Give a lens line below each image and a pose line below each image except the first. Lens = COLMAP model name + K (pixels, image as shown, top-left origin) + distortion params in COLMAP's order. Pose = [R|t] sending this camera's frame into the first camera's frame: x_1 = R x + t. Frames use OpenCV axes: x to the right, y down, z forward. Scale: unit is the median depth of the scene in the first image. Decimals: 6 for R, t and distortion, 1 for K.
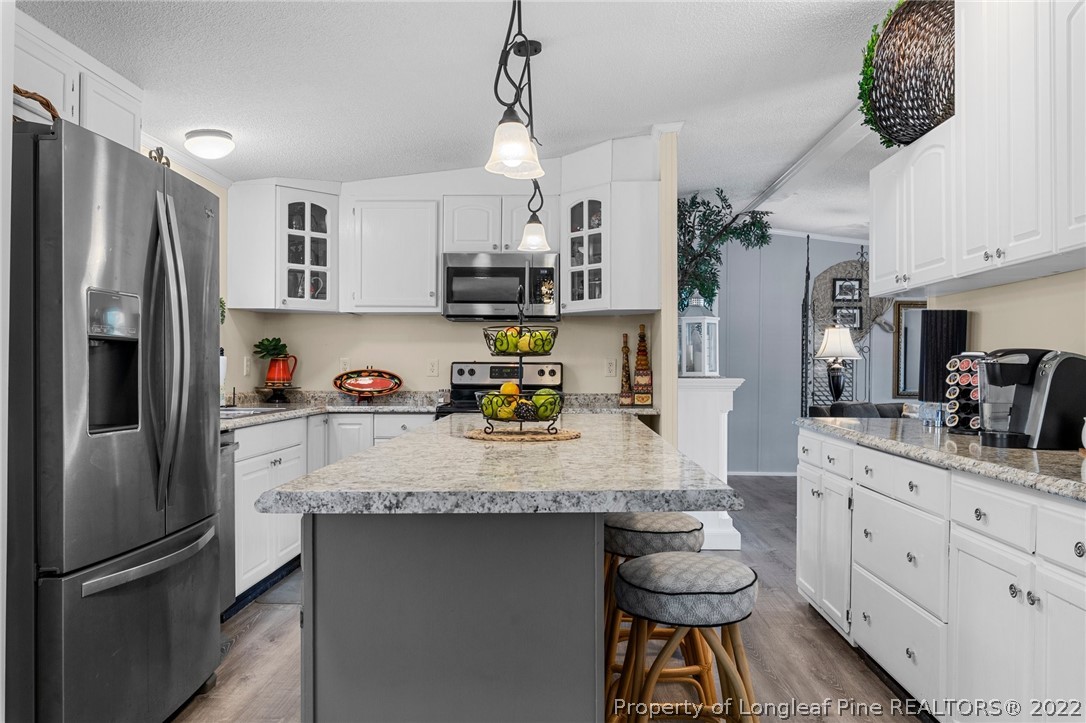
lens RADIAL K [[794.4, 0, 541.8], [0, 794.4, 373.9], [0, 0, 1]] dist [-0.003065, 0.006311]
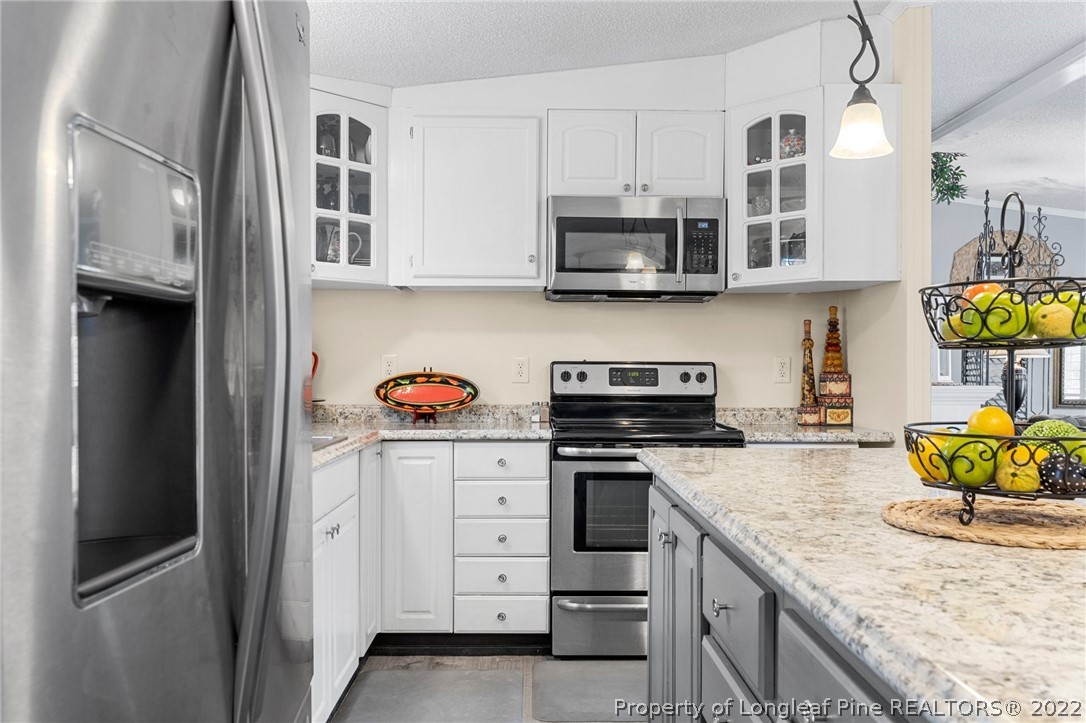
lens RADIAL K [[892.6, 0, 546.6], [0, 892.6, 380.4], [0, 0, 1]] dist [-0.007243, 0.007933]
pose [[0.998922, -0.001125, 0.046413, -0.162582], [0.000821, 0.999978, 0.006566, -0.004142], [-0.046419, -0.006520, 0.998901, 0.261387]]
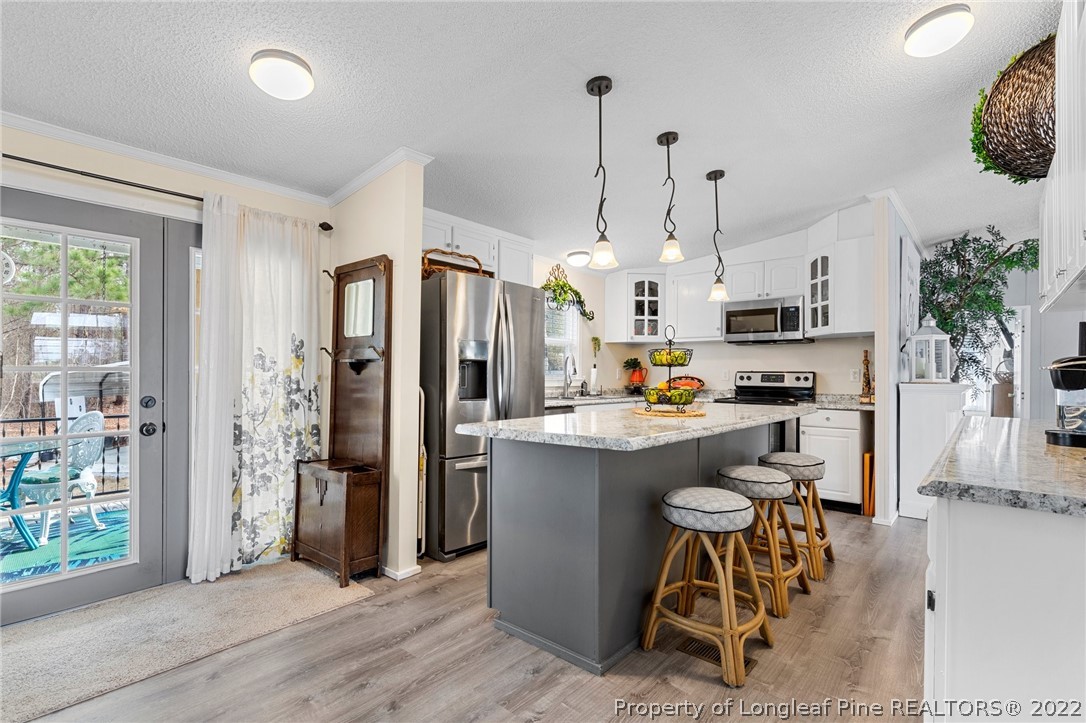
lens RADIAL K [[505.6, 0, 551.9], [0, 505.6, 374.2], [0, 0, 1]] dist [0.003317, -0.000512]
pose [[0.782553, 0.001068, -0.622583, 0.235733], [-0.008787, 0.999918, -0.009330, 0.003090], [0.622522, 0.012772, 0.782498, -0.001289]]
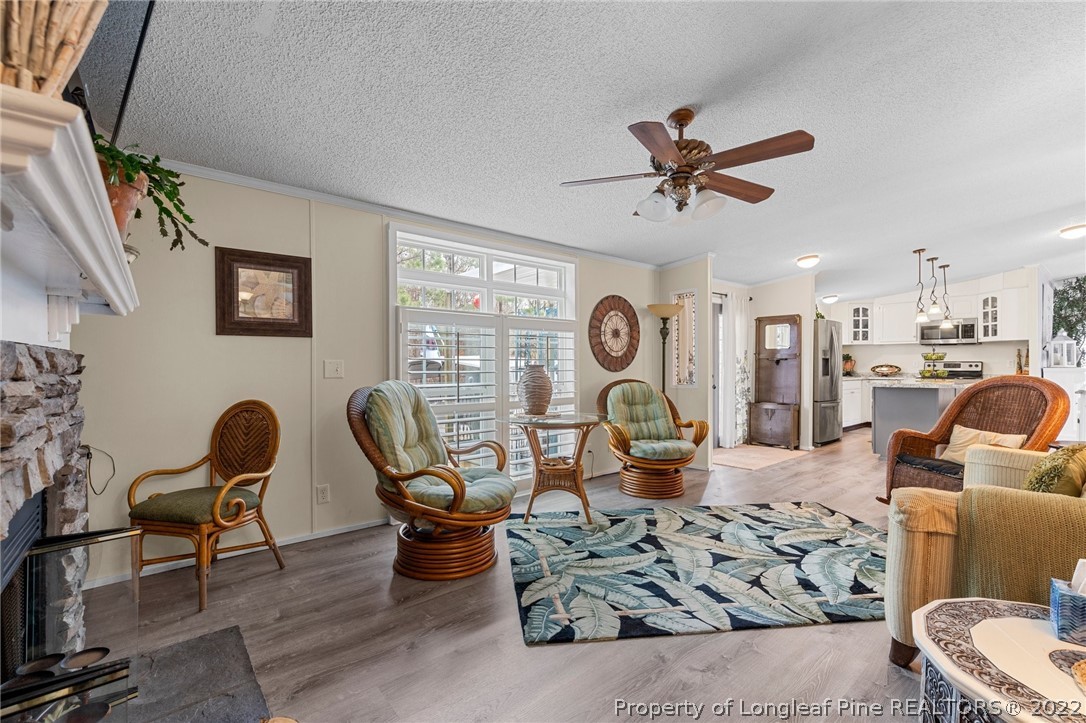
lens RADIAL K [[470.9, 0, 547.9], [0, 470.9, 369.1], [0, 0, 1]] dist [0.001347, -0.001266]
pose [[0.668772, 0.001481, -0.743466, 0.220295], [-0.002004, 0.999998, 0.000189, 0.011831], [0.743465, 0.001363, 0.668774, -0.999447]]
